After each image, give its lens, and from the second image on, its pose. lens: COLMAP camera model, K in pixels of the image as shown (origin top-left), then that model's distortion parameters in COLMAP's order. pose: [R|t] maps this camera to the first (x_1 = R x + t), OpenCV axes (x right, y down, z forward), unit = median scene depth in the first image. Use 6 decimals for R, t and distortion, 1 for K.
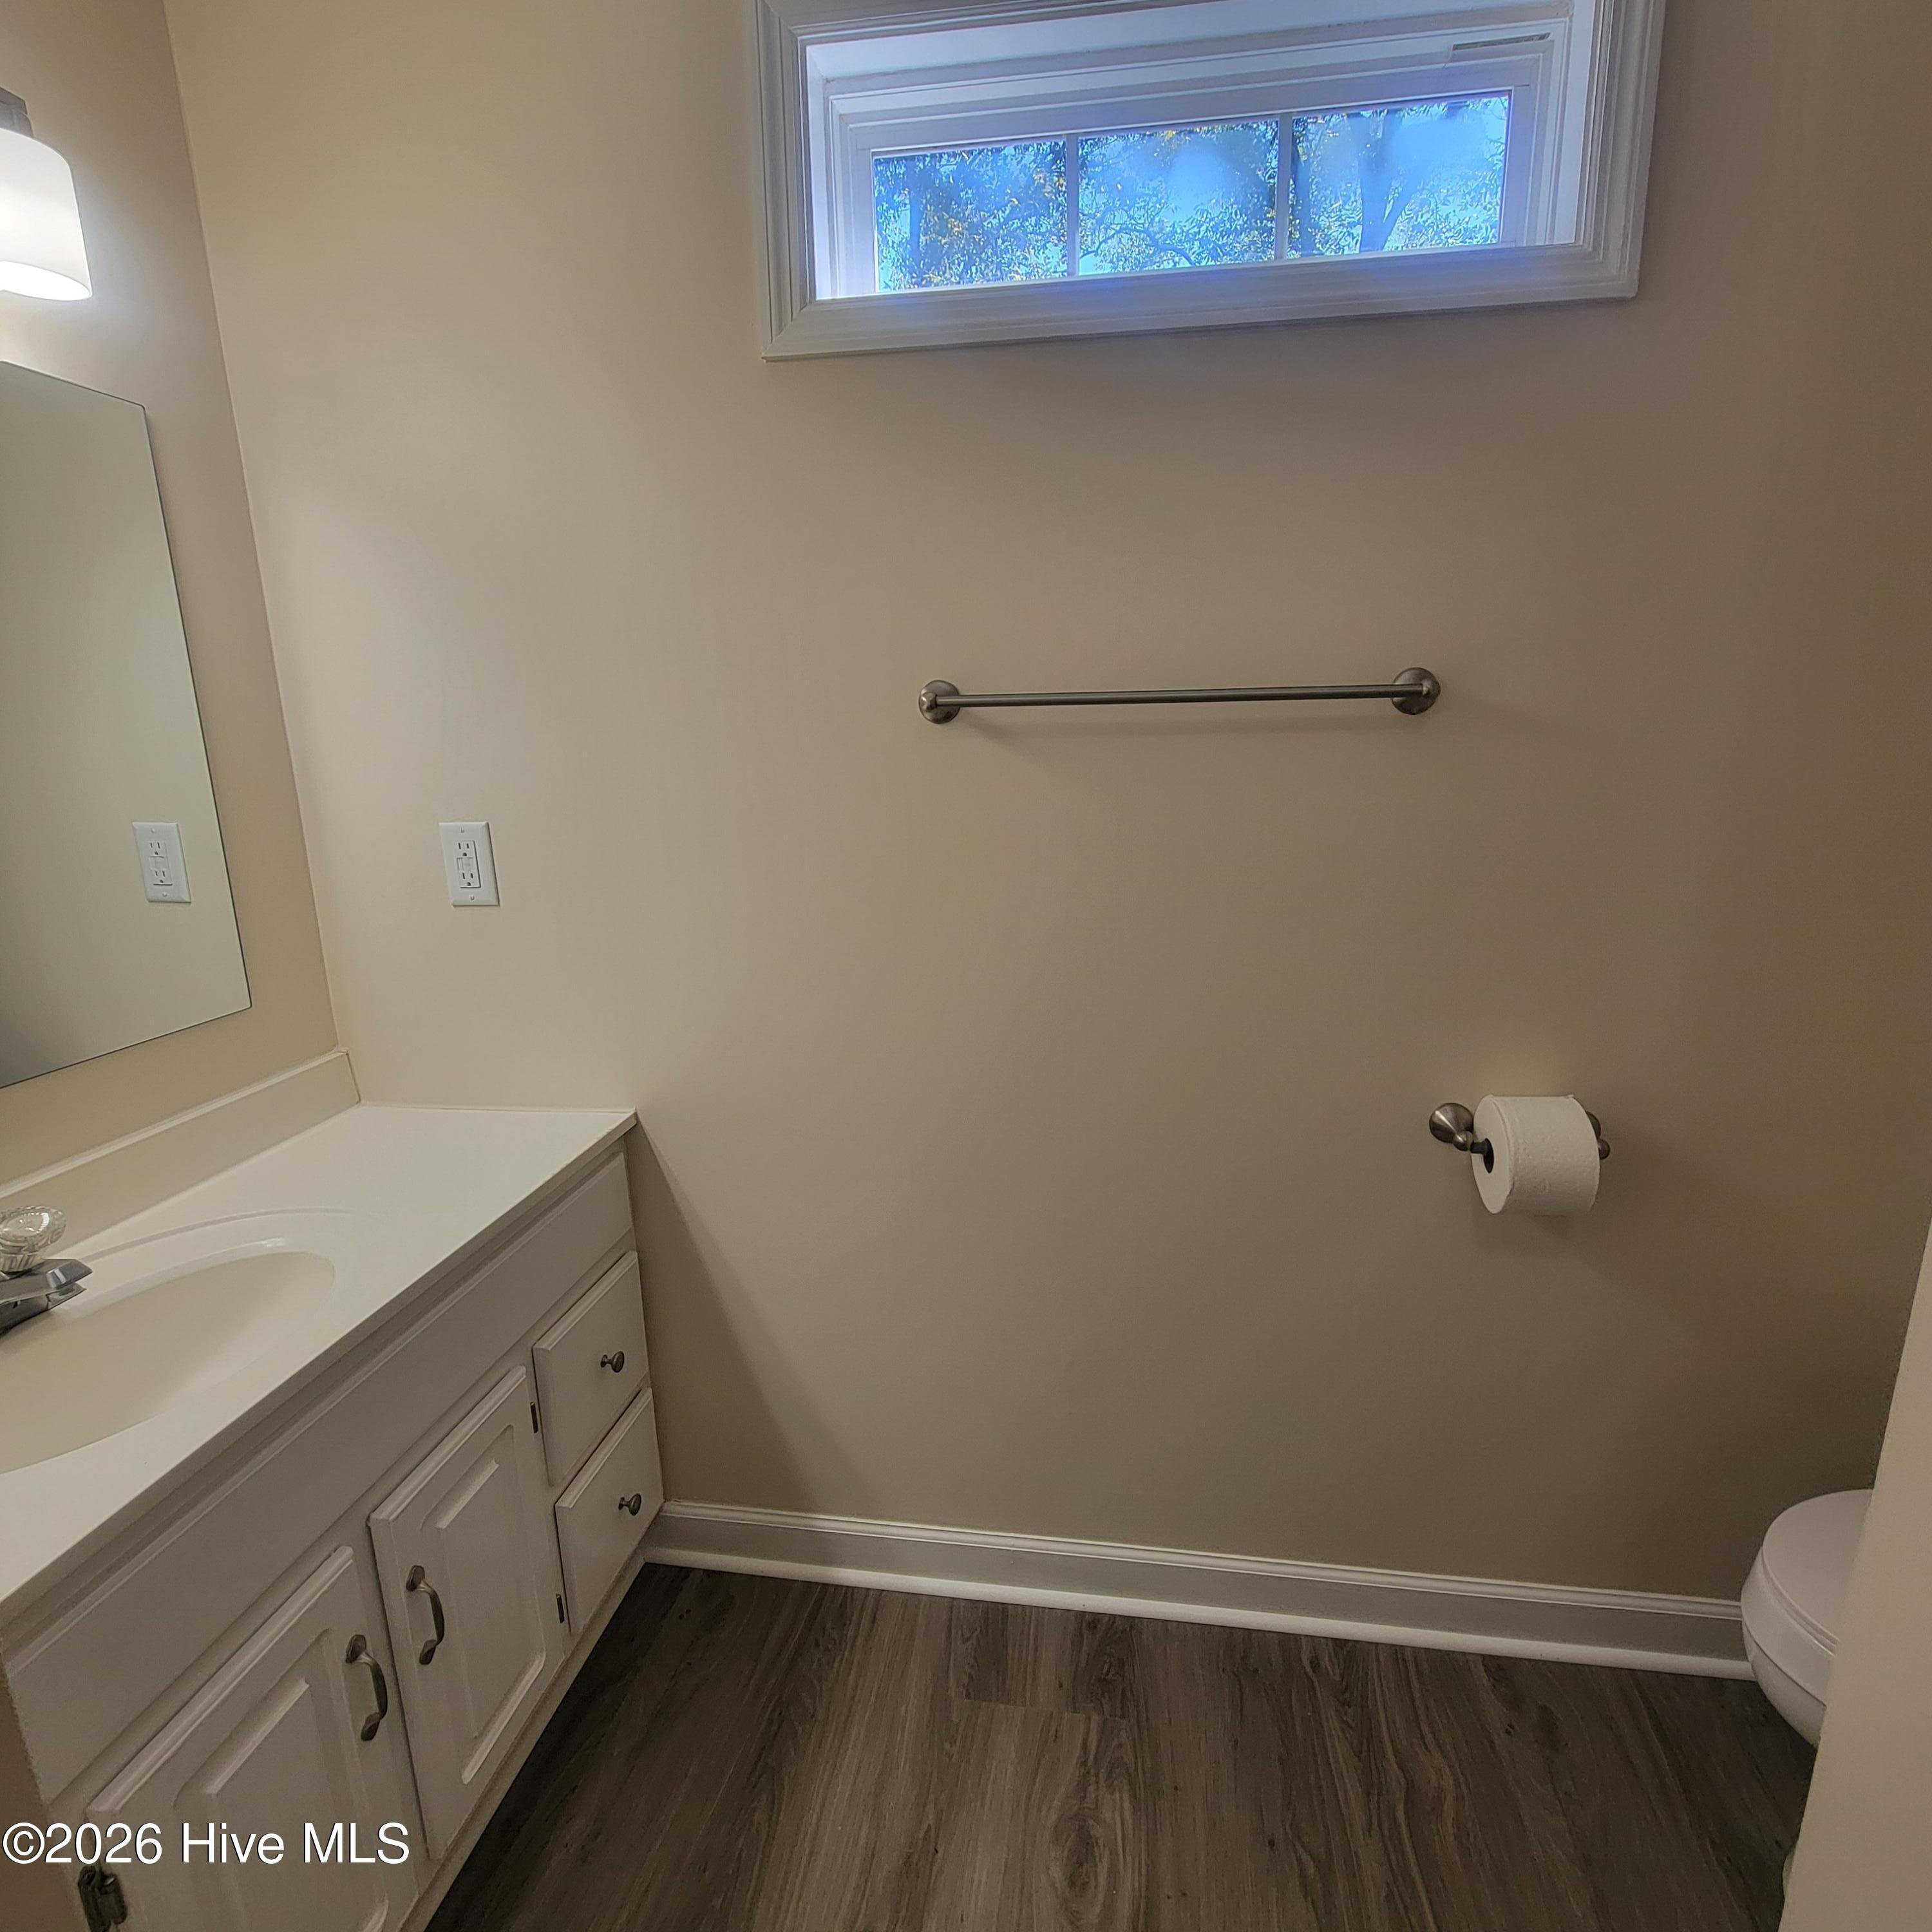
lens RADIAL K [[1045.4, 0, 973.0], [0, 1045.4, 969.7], [0, 0, 1]] dist [0.004166, -0.000460]
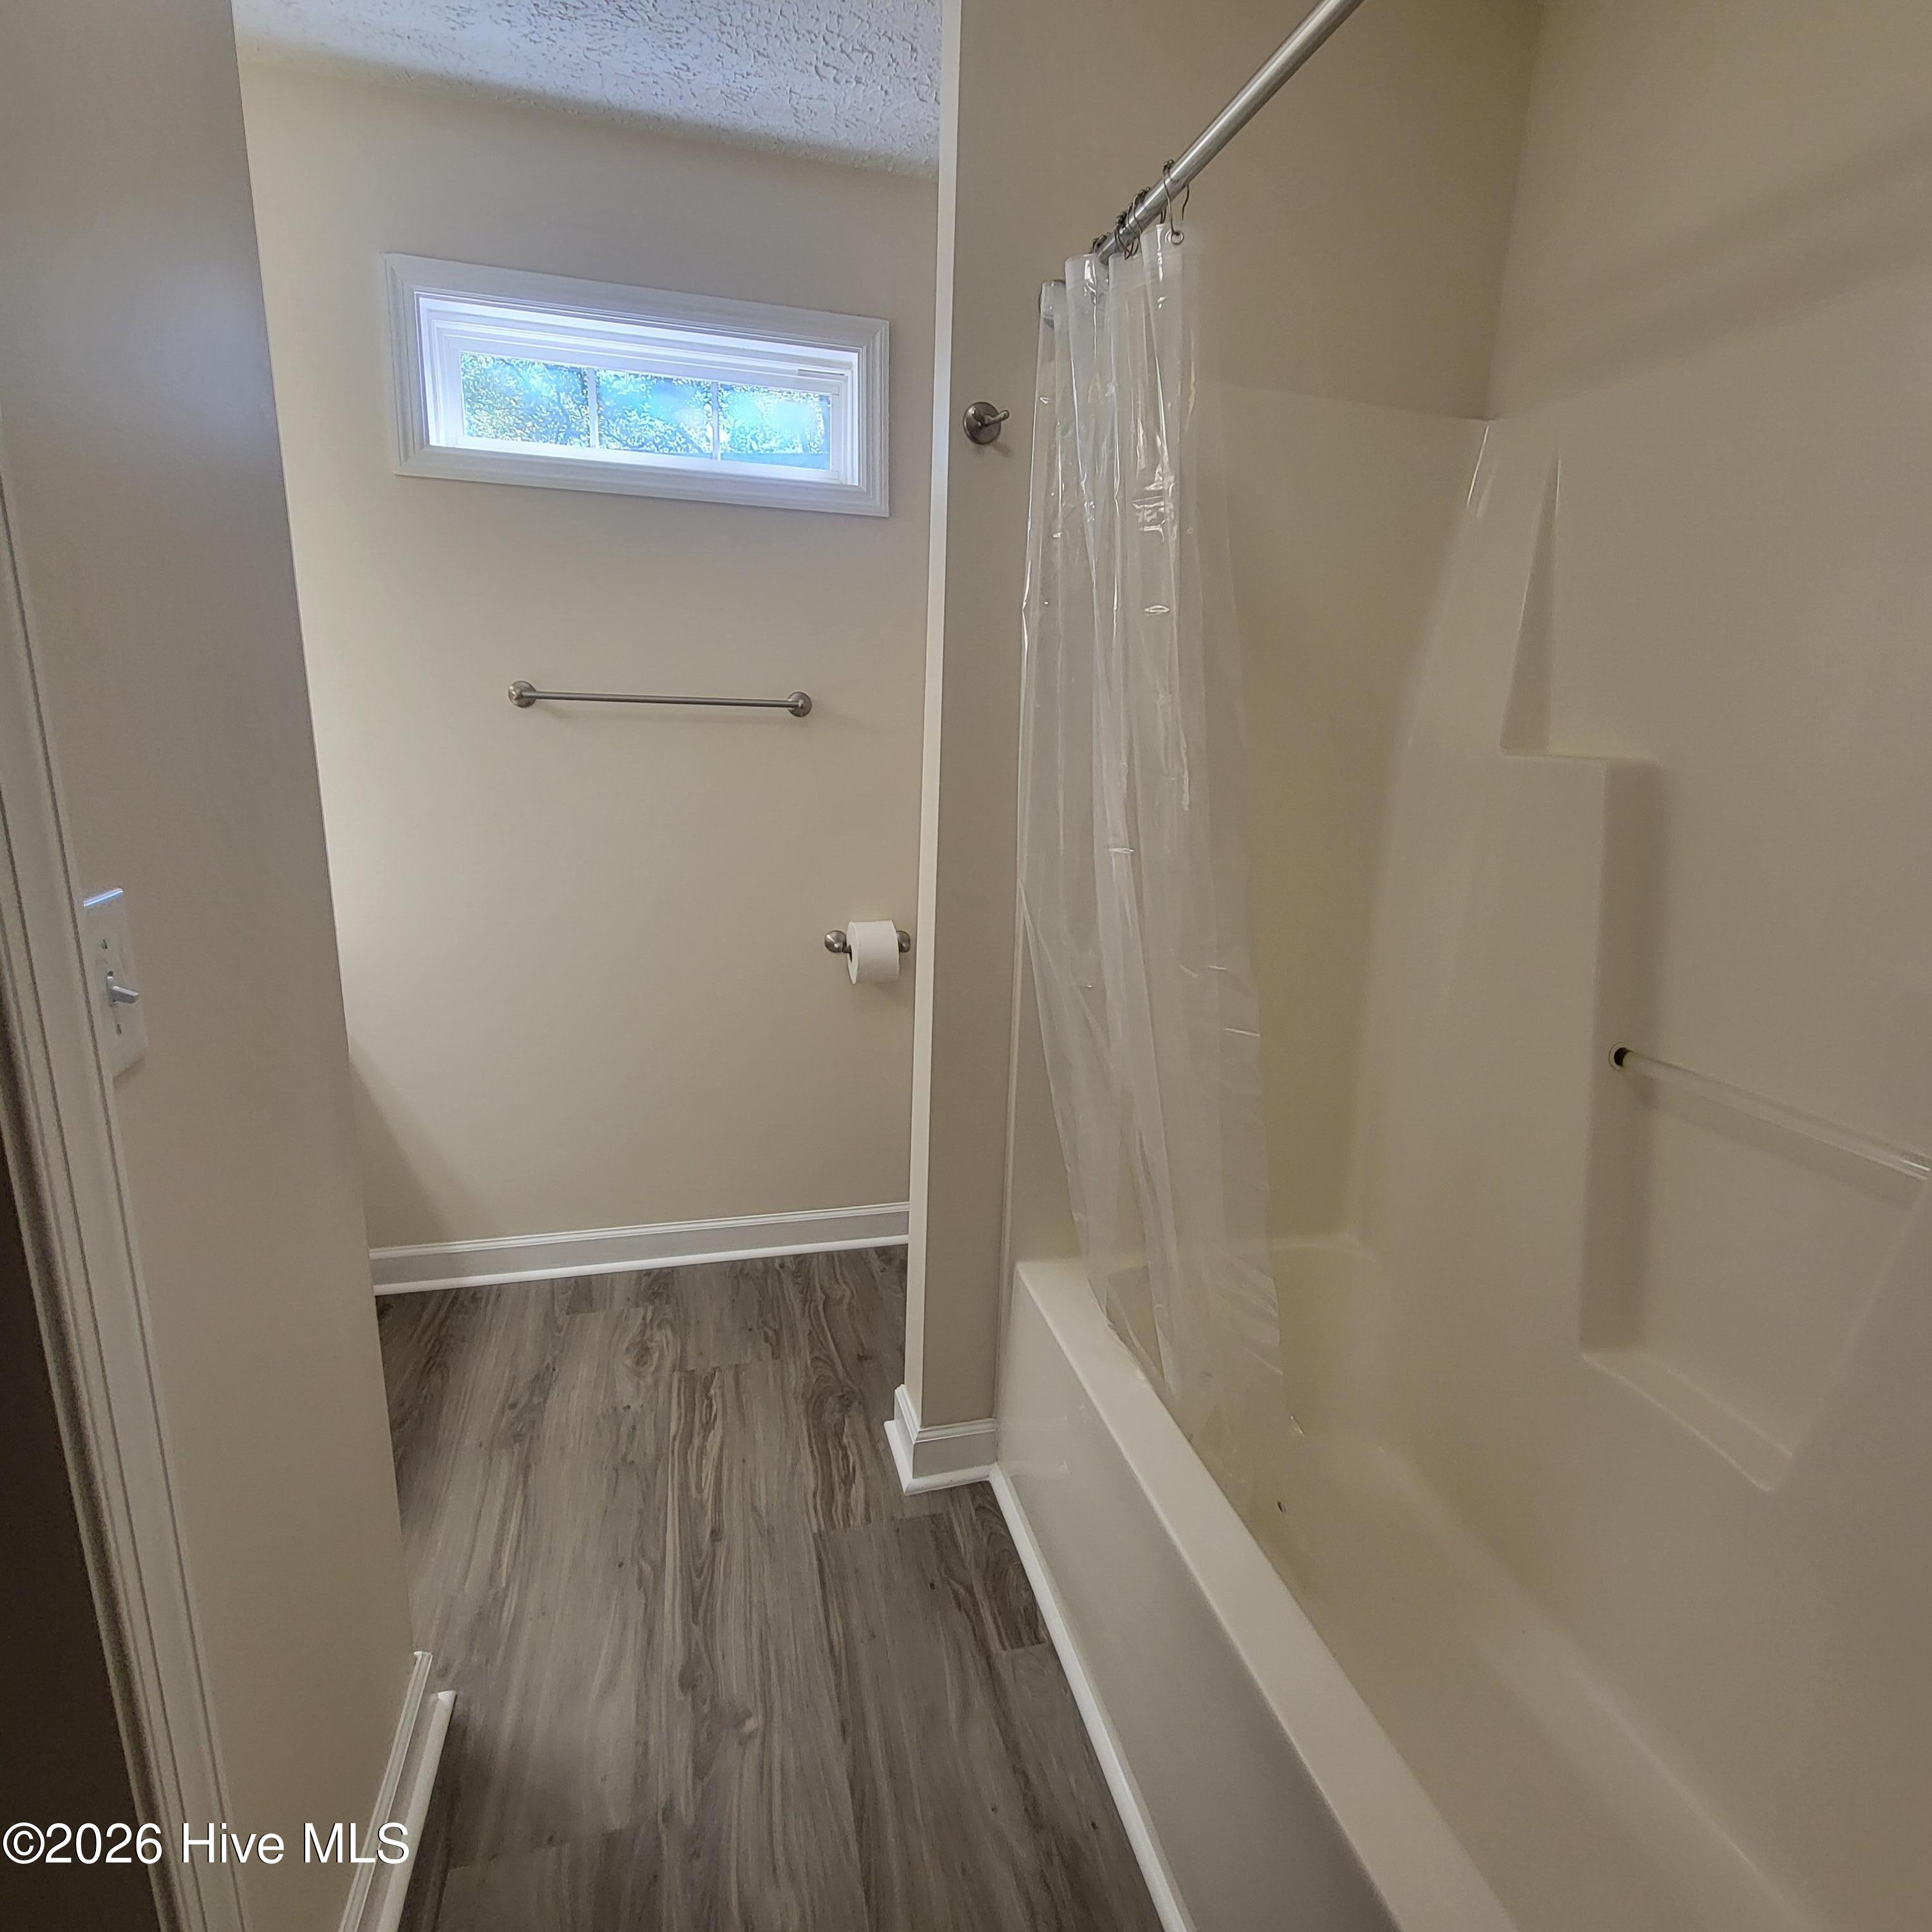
lens RADIAL K [[1045.4, 0, 973.0], [0, 1045.4, 969.7], [0, 0, 1]] dist [0.004166, -0.000460]
pose [[0.914689, -0.045351, 0.401606, -0.063048], [0.041025, 0.998970, 0.019370, 0.174215], [-0.402071, -0.001242, 0.915608, -0.793514]]
